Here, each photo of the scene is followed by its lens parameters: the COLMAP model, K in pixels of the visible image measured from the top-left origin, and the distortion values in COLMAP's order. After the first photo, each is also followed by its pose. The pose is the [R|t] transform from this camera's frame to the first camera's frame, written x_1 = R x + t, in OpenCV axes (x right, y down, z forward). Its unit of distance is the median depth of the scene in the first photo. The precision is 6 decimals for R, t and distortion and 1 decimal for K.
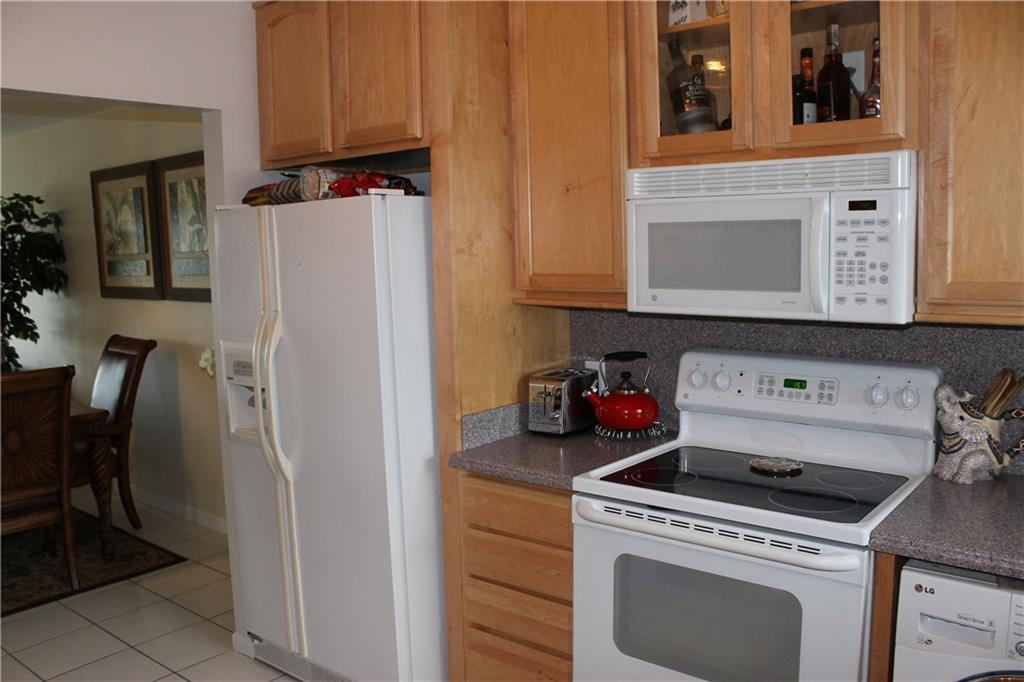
lens RADIAL K [[848.5, 0, 512.0], [0, 848.5, 341.0], [0, 0, 1]] dist [-0.131115, 0.089528]
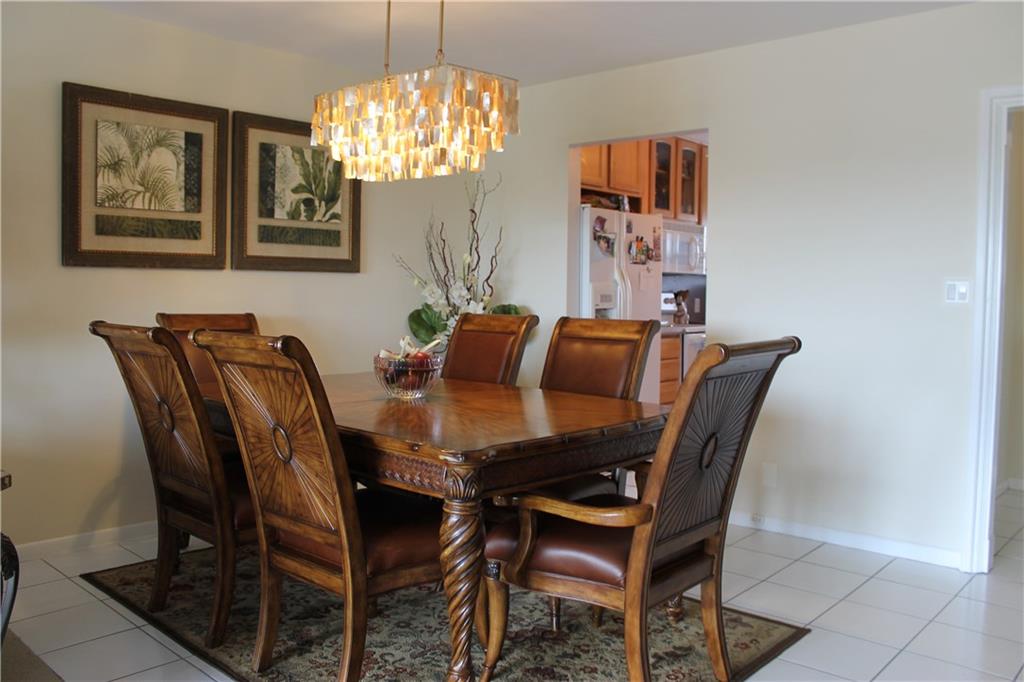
lens RADIAL K [[848.5, 0, 512.0], [0, 848.5, 341.0], [0, 0, 1]] dist [-0.131115, 0.089528]
pose [[0.048122, -0.024493, 0.998541, -1.331645], [0.113840, 0.993320, 0.018879, 0.043092], [-0.992333, 0.112766, 0.050588, 0.700706]]
